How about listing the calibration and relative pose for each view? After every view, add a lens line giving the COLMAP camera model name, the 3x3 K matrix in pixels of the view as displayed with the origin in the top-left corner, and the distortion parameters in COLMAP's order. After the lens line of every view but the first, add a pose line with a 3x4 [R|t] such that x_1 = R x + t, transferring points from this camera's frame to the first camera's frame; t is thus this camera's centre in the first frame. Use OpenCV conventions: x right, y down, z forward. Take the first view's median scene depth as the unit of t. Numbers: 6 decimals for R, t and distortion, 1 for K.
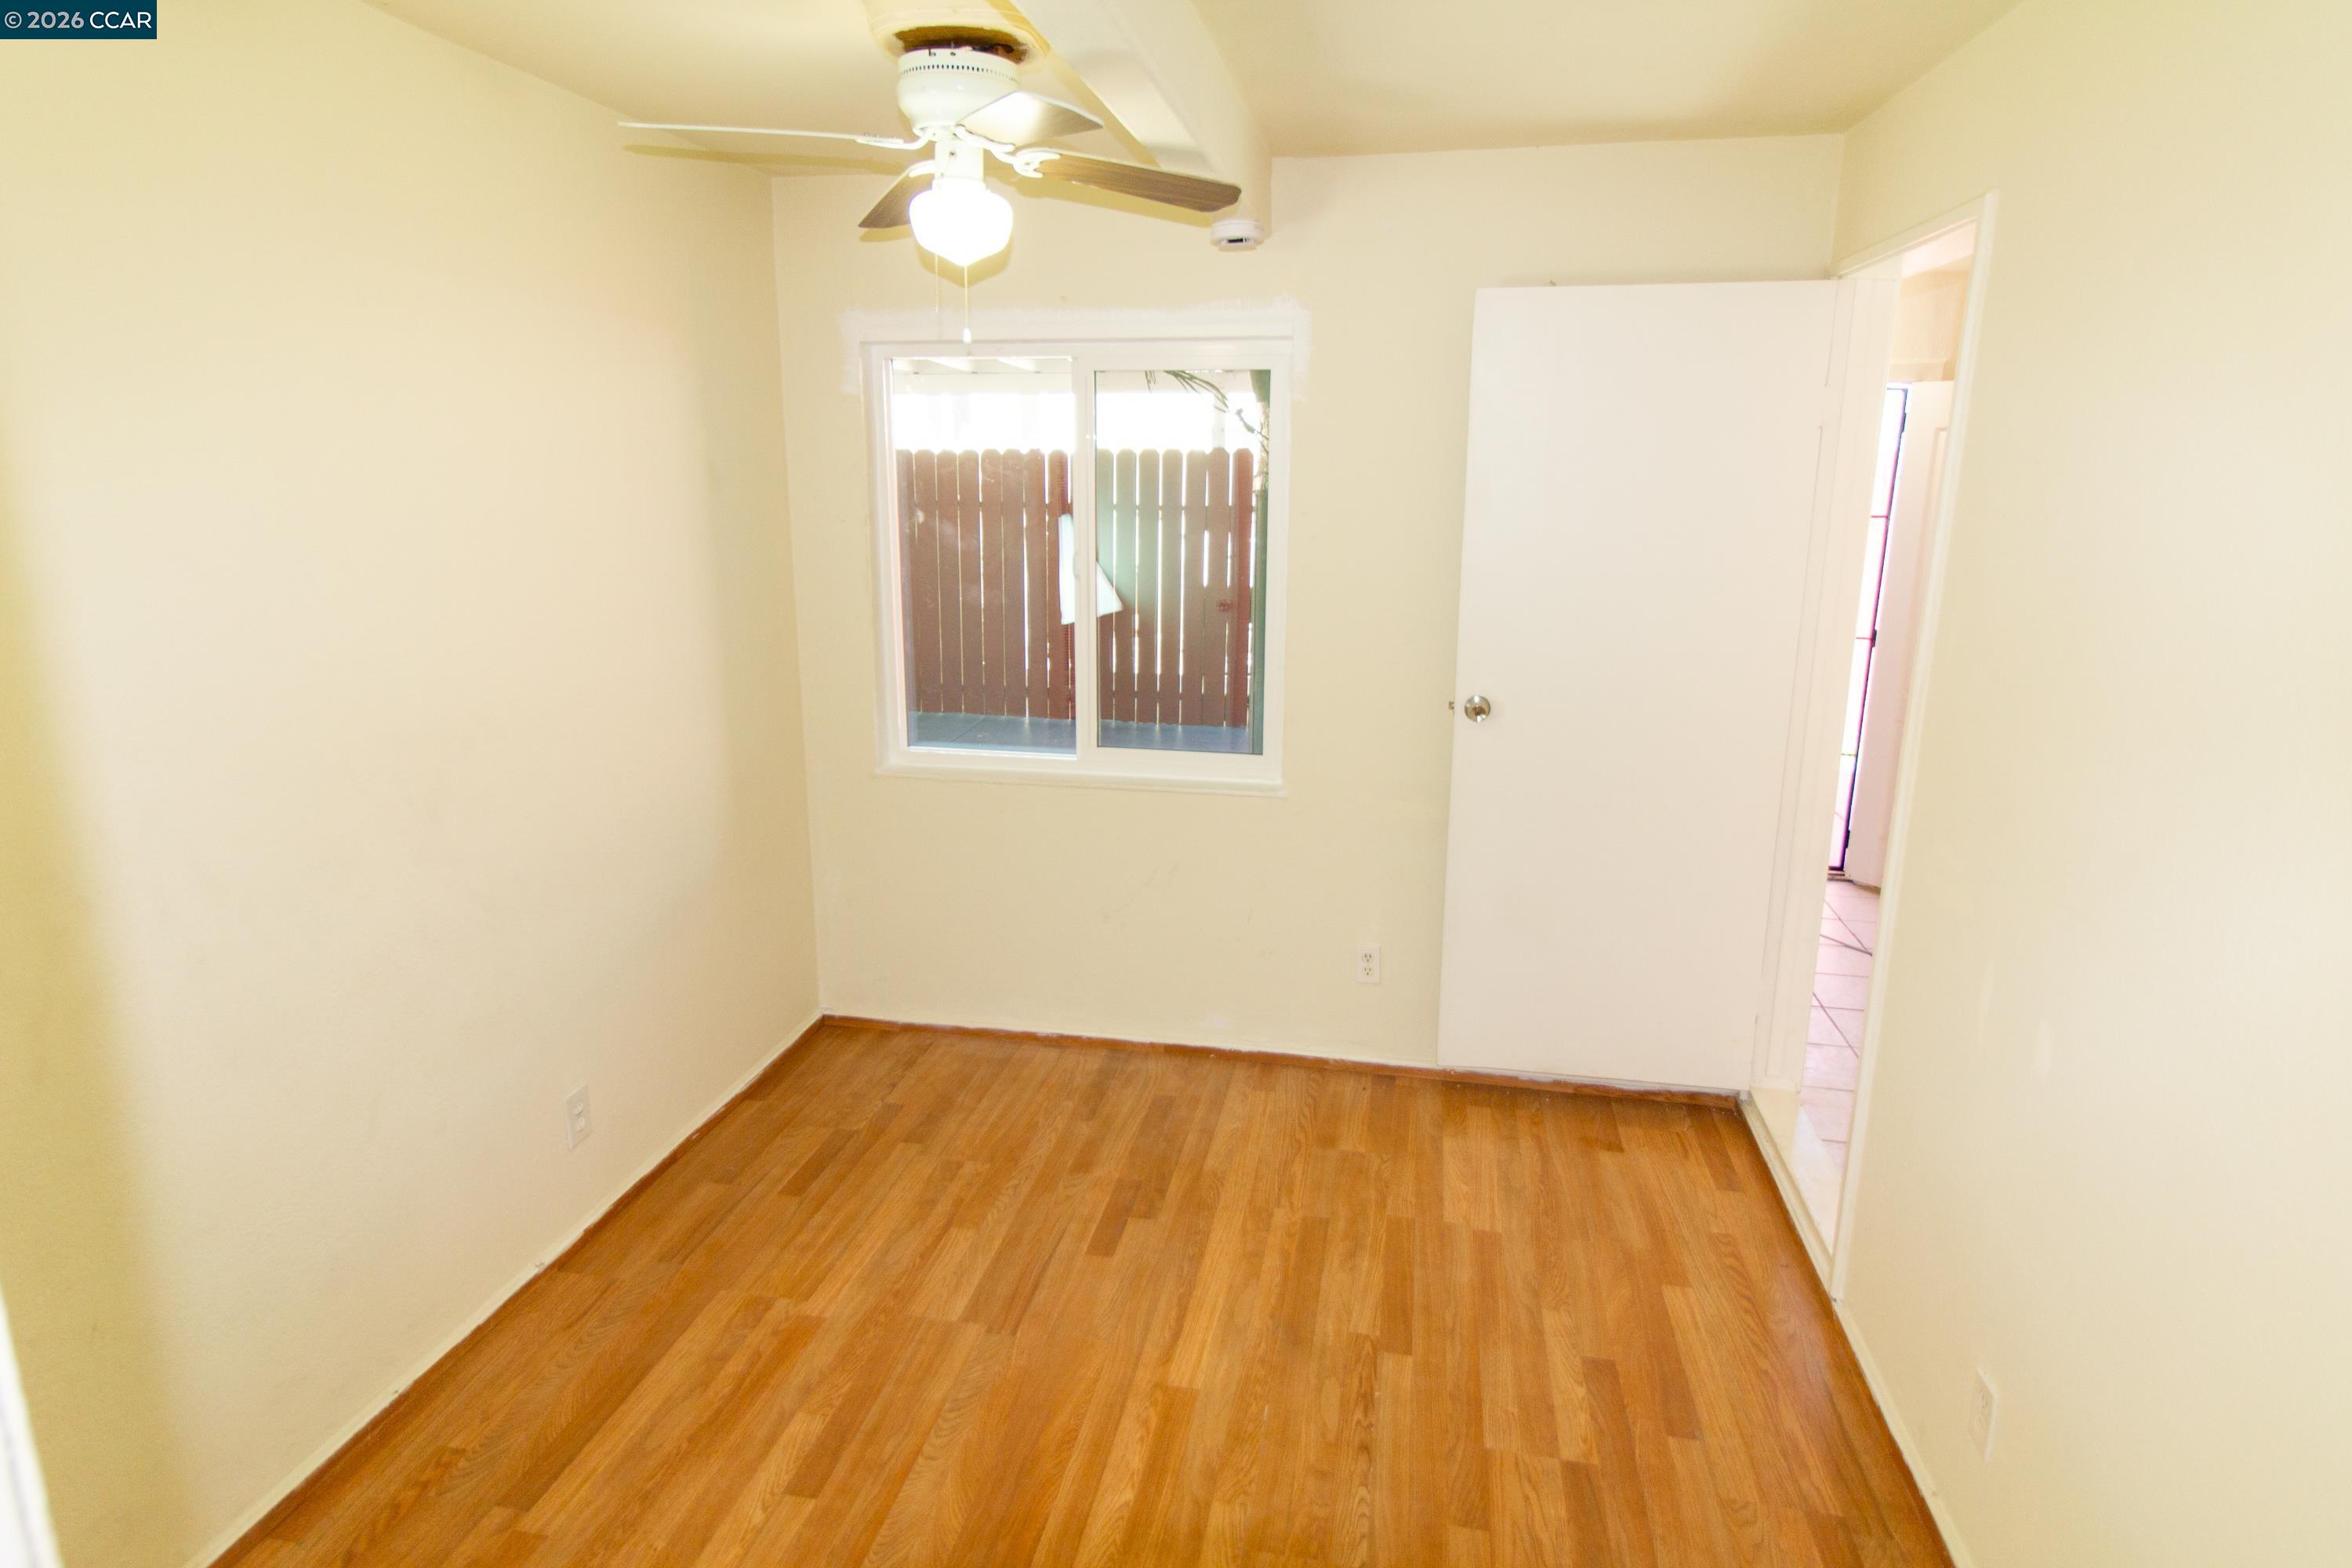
lens RADIAL K [[1269.0, 0, 1171.9], [0, 1269.0, 741.5], [0, 0, 1]] dist [-0.001130, -0.000285]
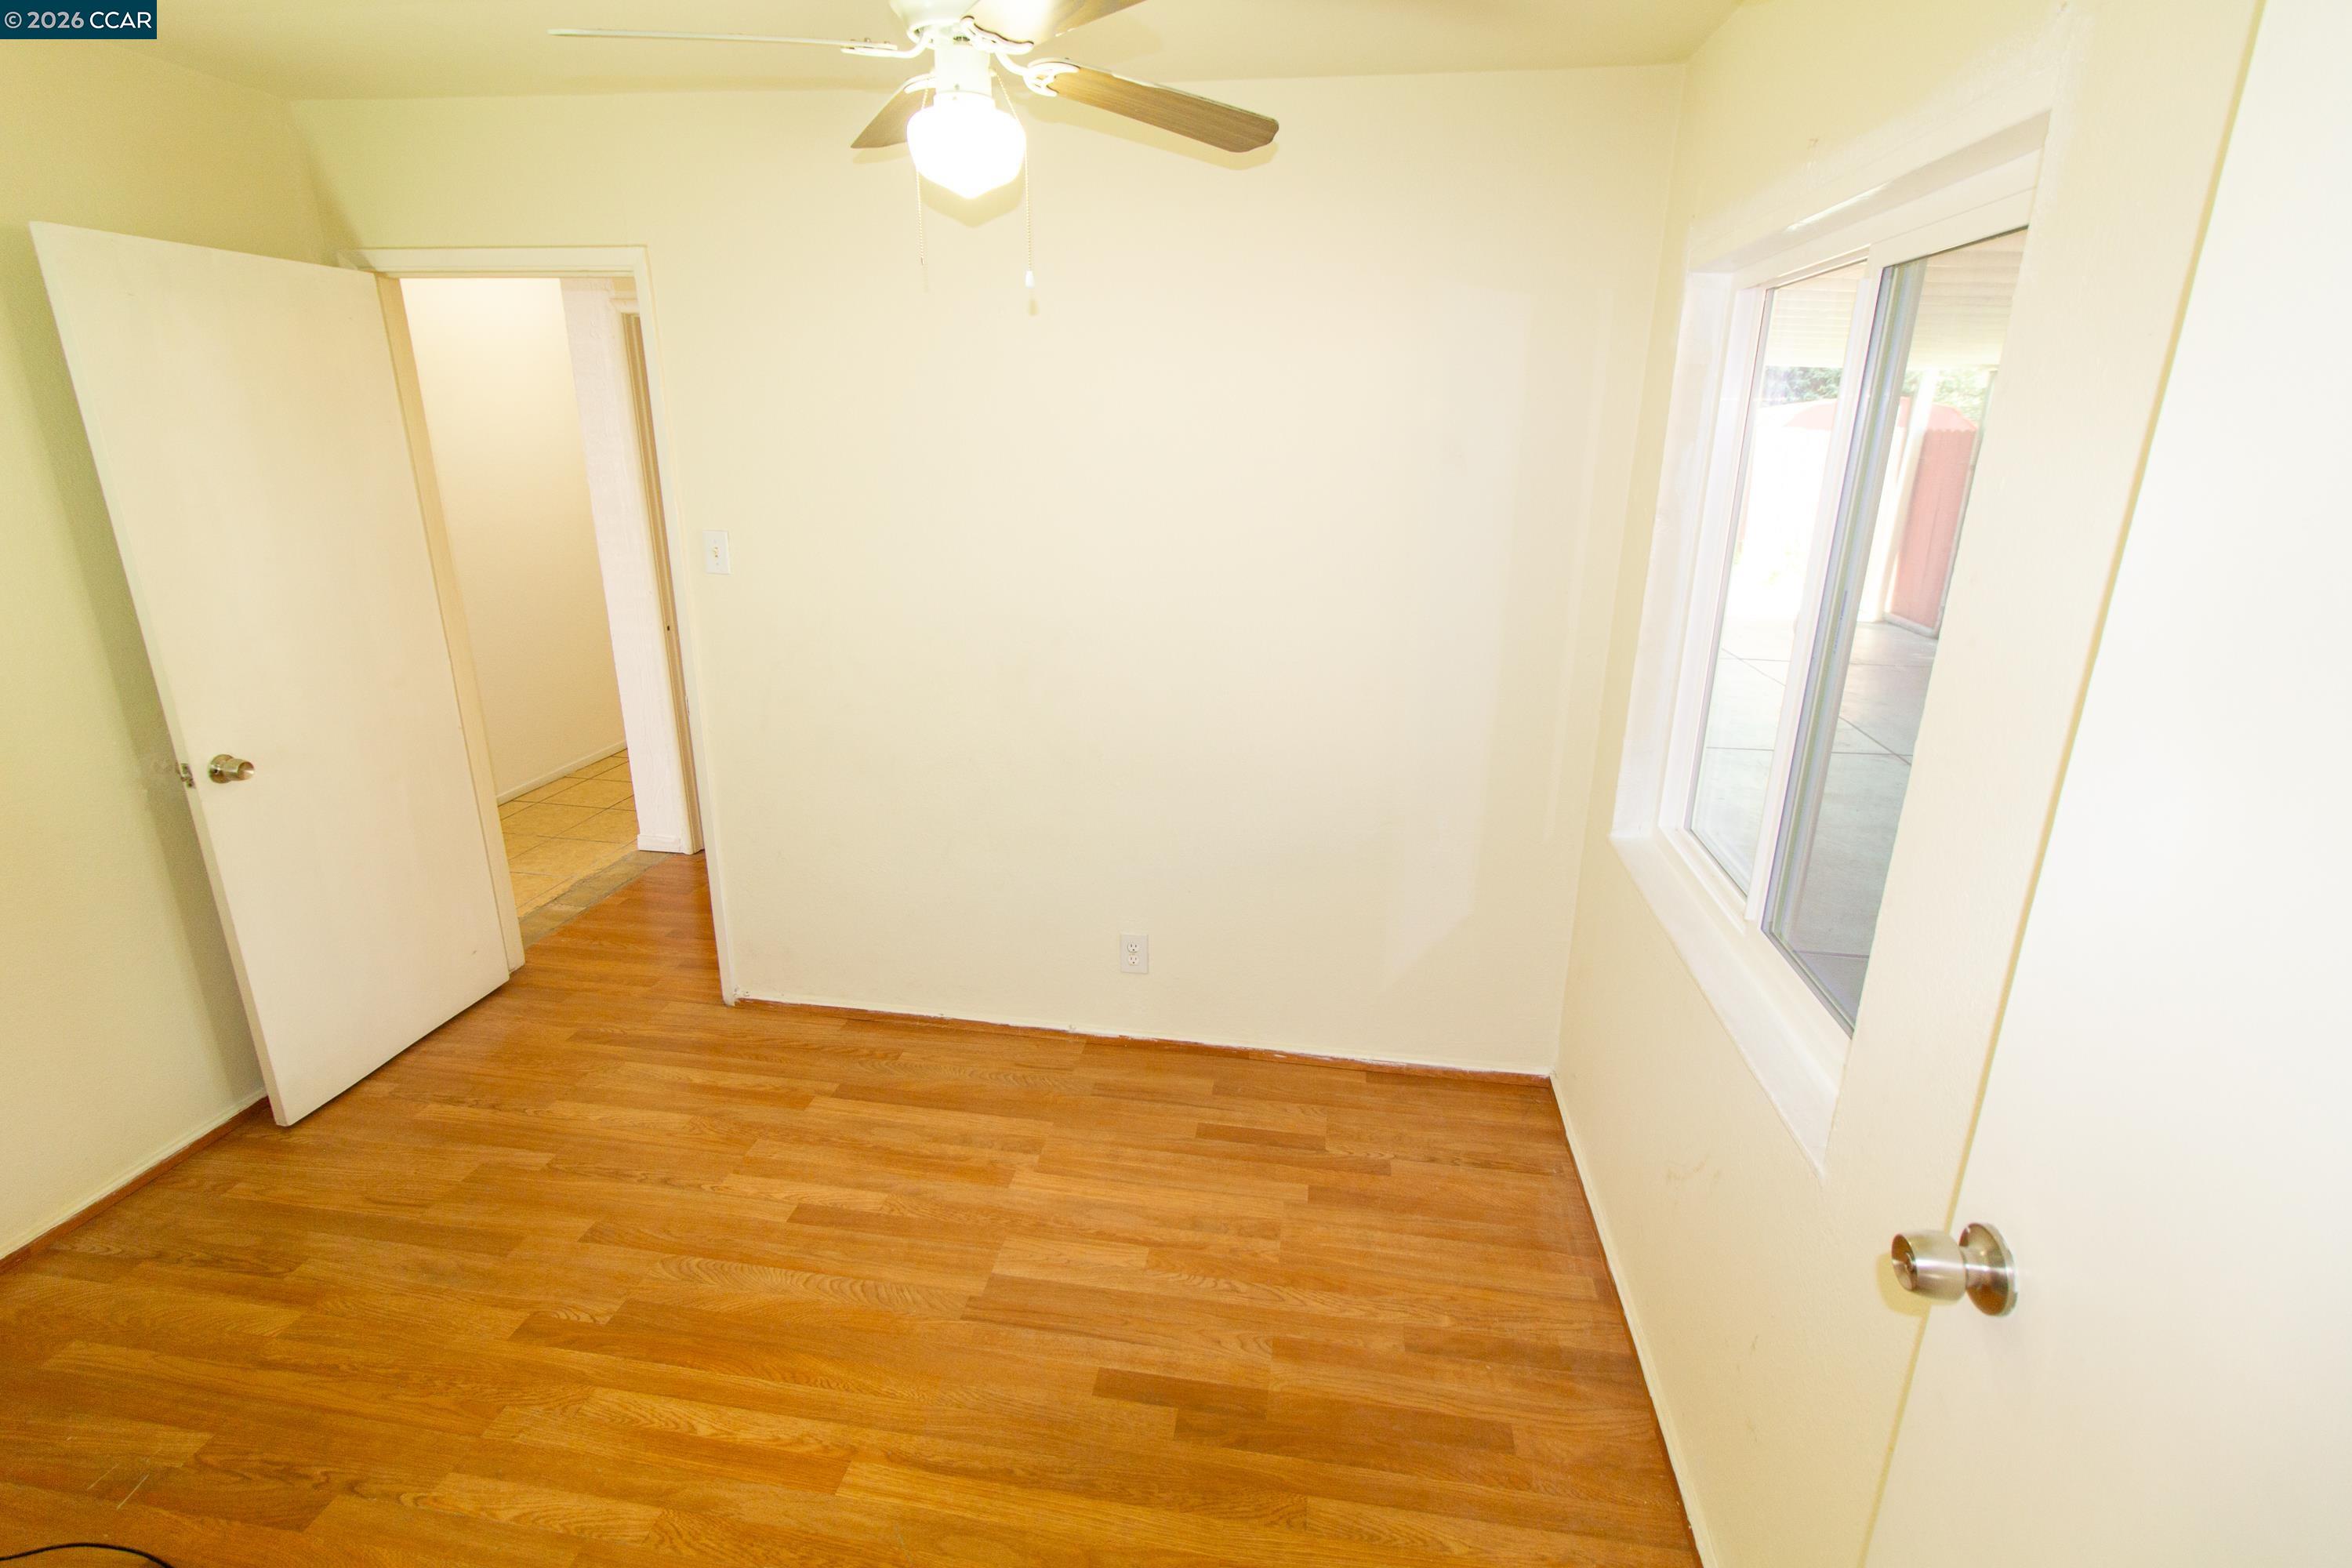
lens RADIAL K [[1087.2, 0, 1182.8], [0, 1087.2, 761.2], [0, 0, 1]] dist [-0.000295, 0.000249]
pose [[0.051122, 0.286887, -0.956599, 0.541702], [-0.227275, 0.936061, 0.268581, -0.193977], [0.972488, 0.203681, 0.113055, 0.936753]]
